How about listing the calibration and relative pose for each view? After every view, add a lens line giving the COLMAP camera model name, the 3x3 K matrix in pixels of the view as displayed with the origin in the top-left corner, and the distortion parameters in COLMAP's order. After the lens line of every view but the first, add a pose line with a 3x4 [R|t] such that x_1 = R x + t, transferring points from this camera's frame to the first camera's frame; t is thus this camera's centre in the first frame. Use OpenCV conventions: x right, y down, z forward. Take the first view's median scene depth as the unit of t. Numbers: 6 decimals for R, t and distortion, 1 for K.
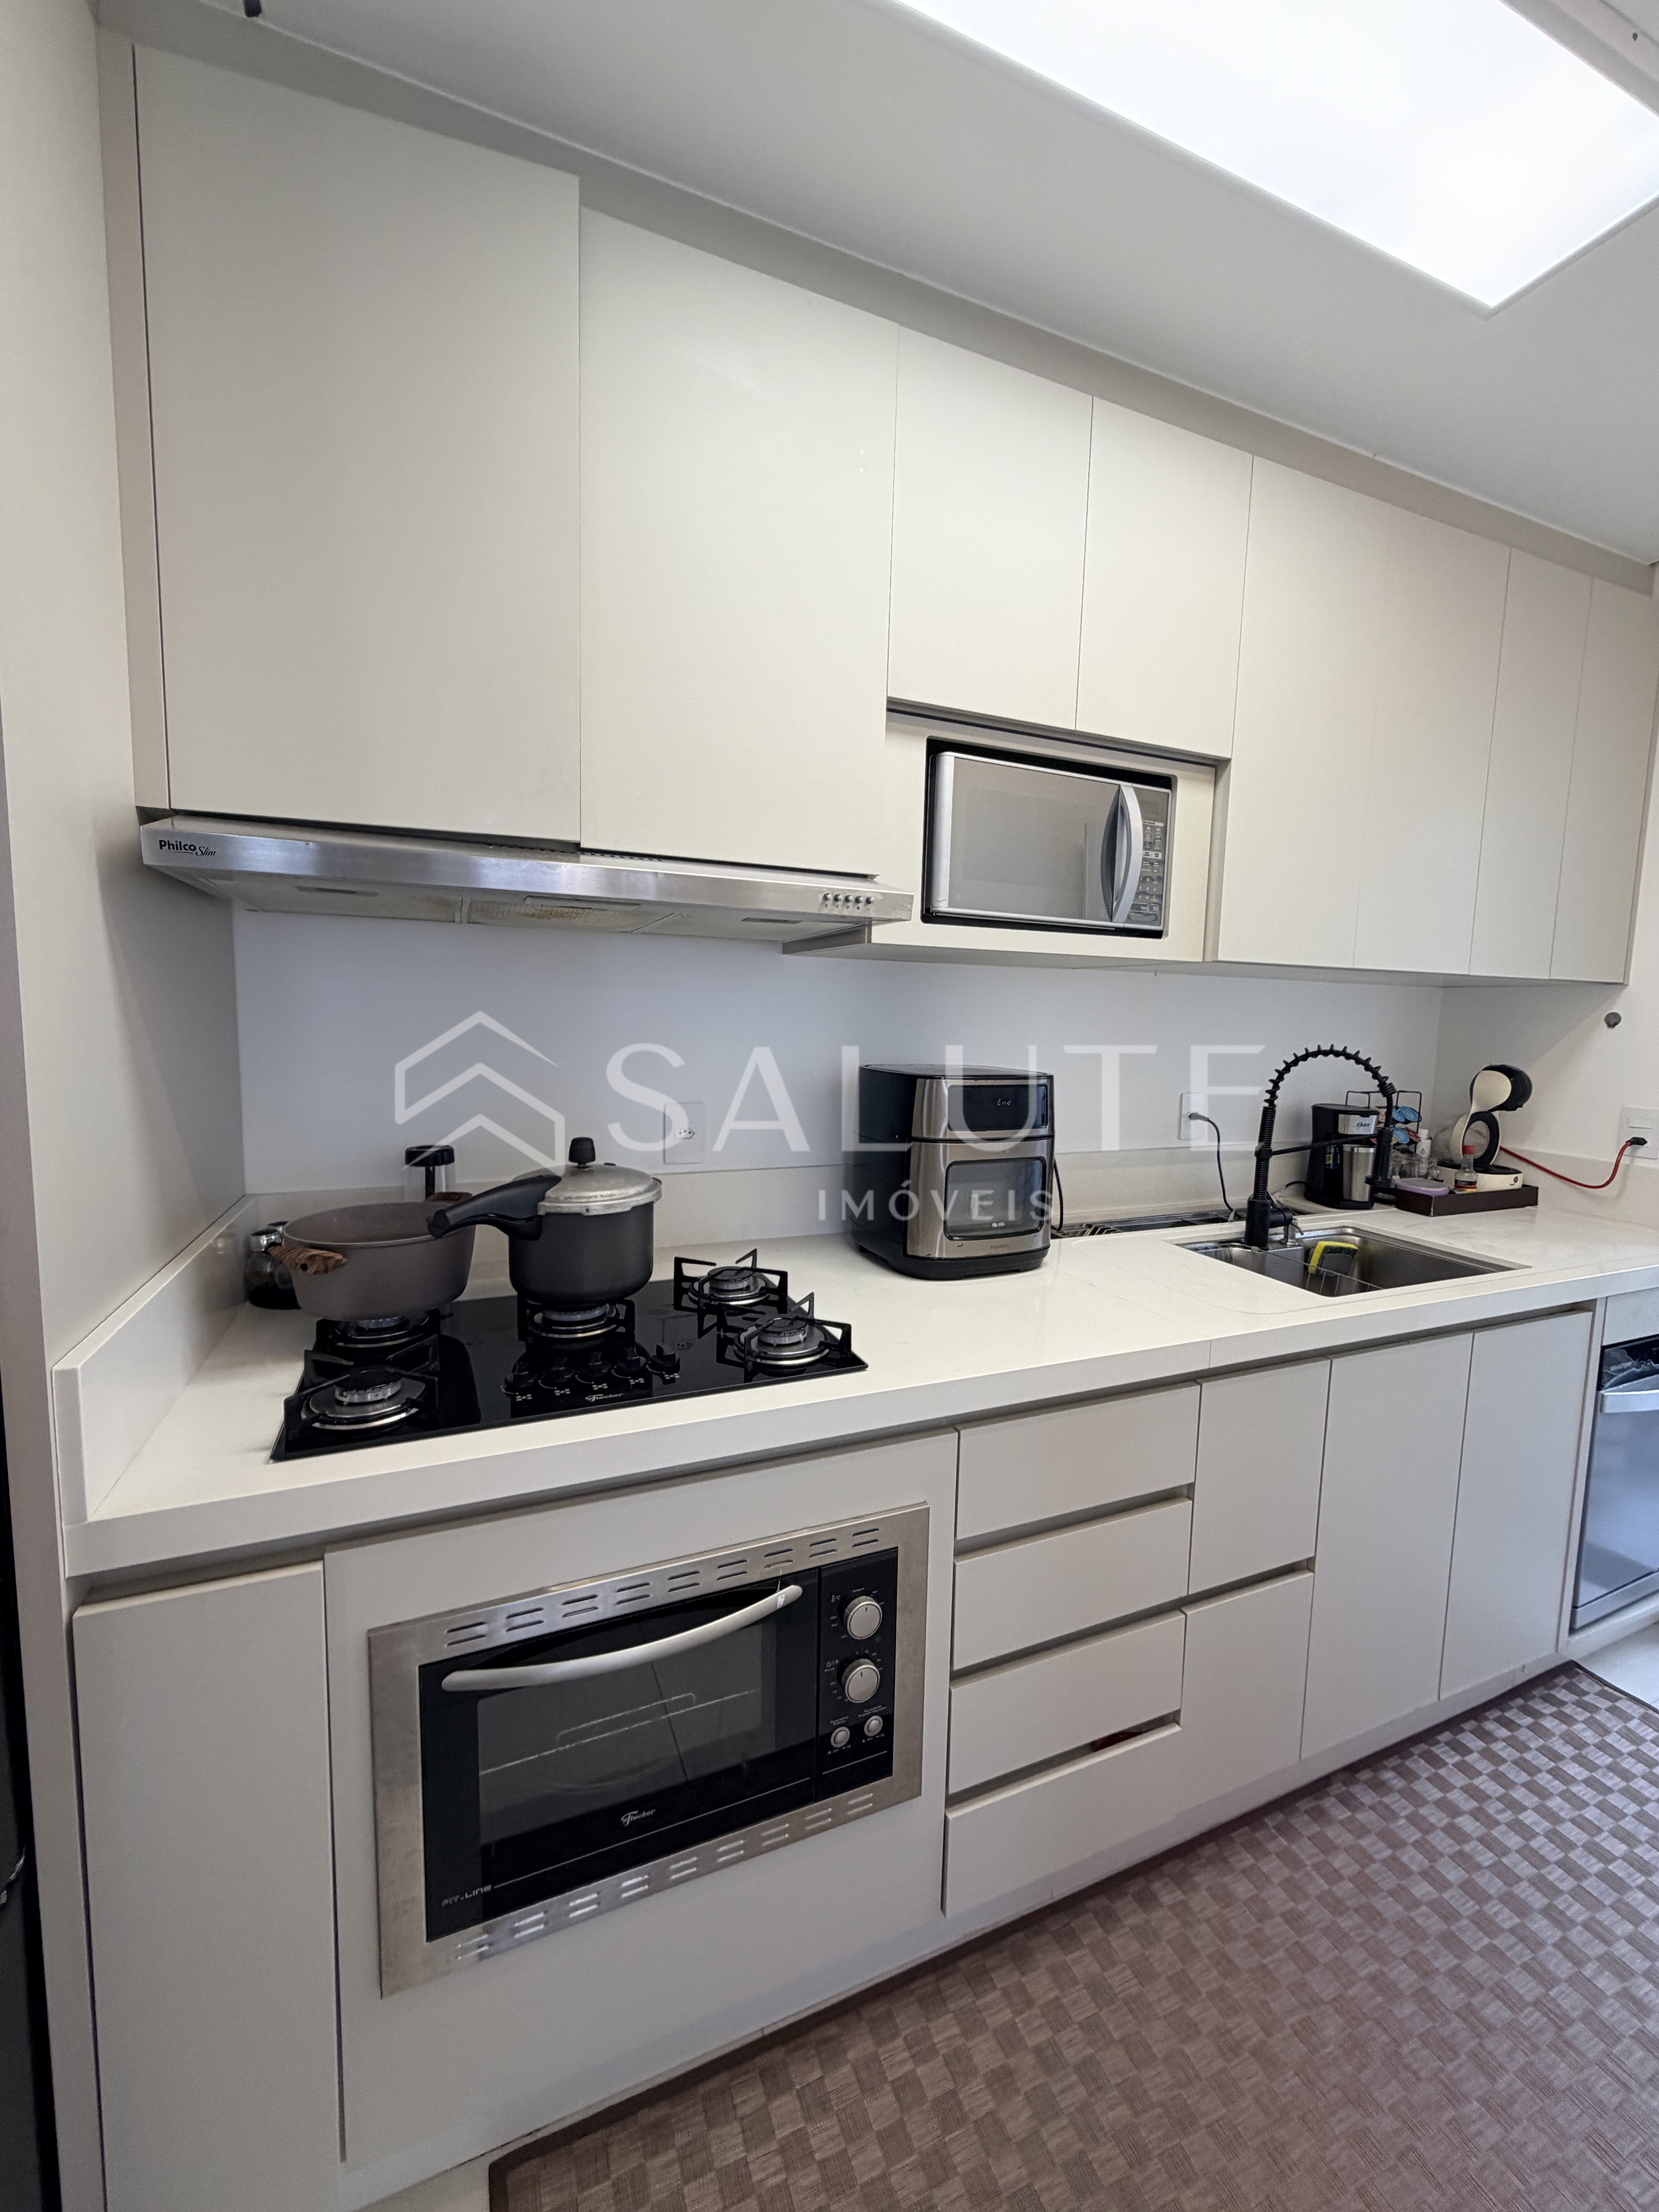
lens RADIAL K [[877.7, 0, 829.4], [0, 877.7, 1097.5], [0, 0, 1]] dist [0.000370, 0.000466]
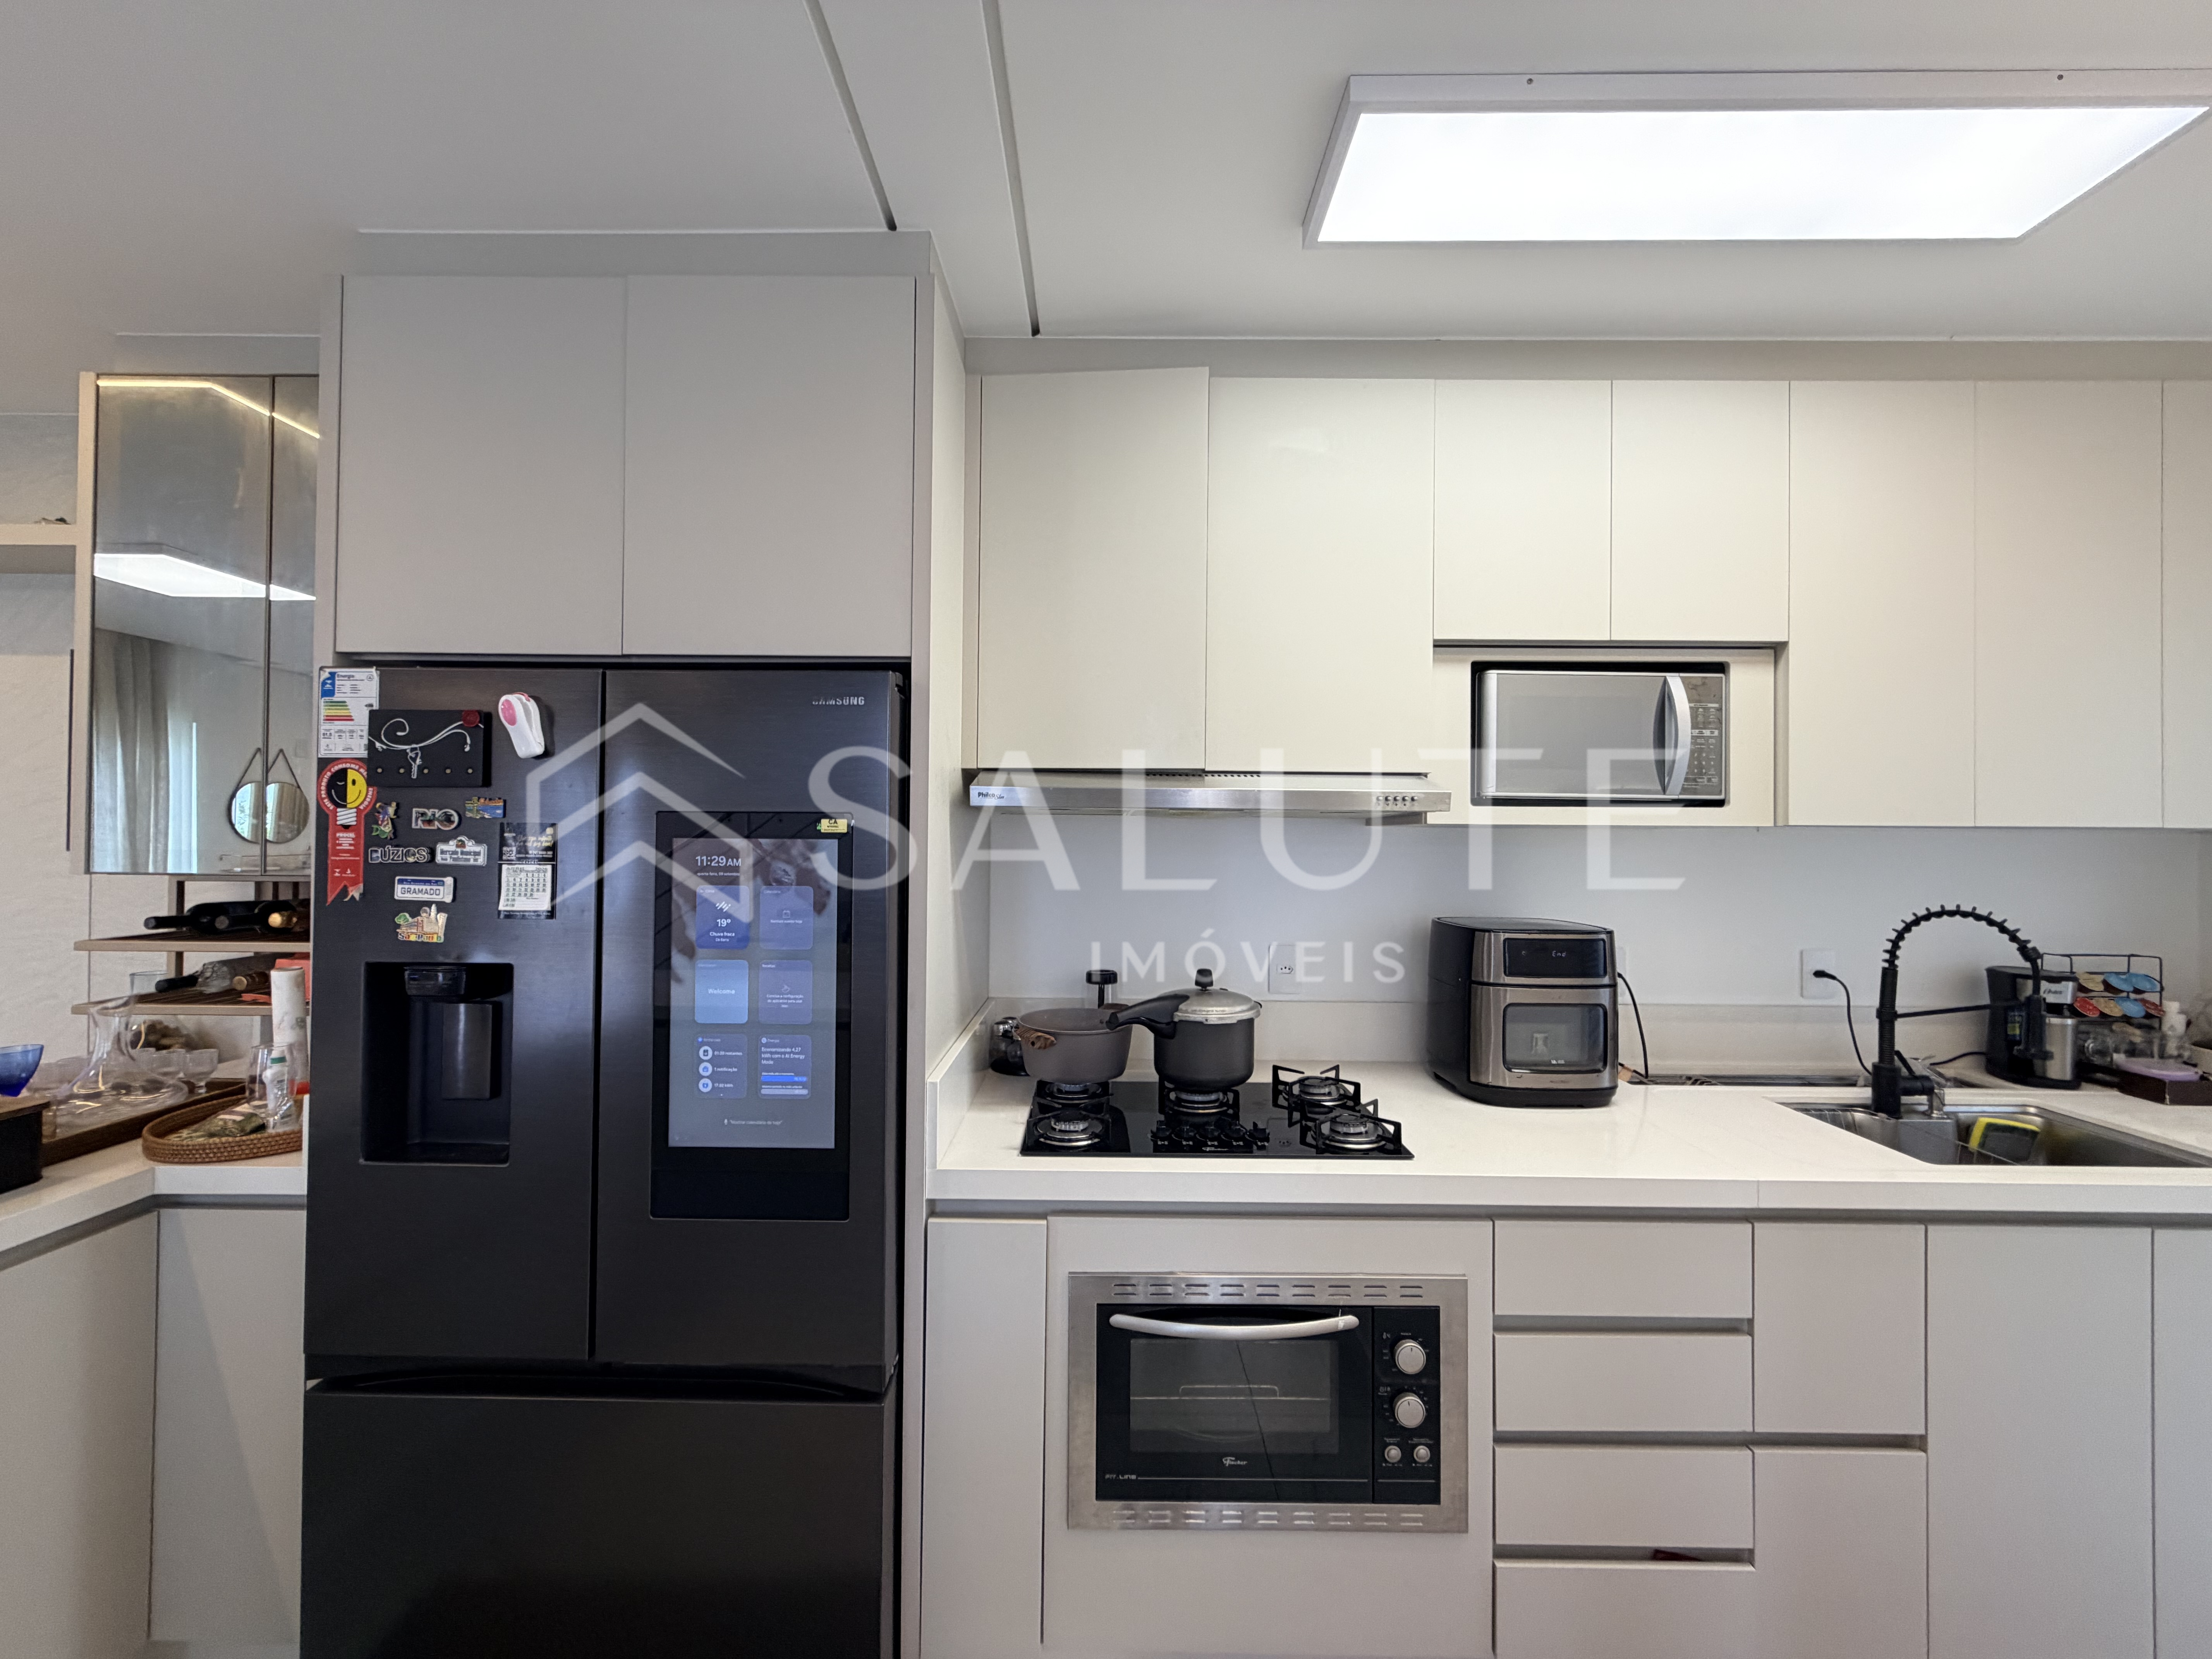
lens RADIAL K [[877.7, 0, 1101.4], [0, 877.7, 828.9], [0, 0, 1]] dist [0.000370, 0.000466]
pose [[0.918414, -0.020186, -0.395105, 0.127023], [-0.025574, 0.993579, -0.110209, -0.017710], [0.394793, 0.111322, 0.912001, -0.374286]]
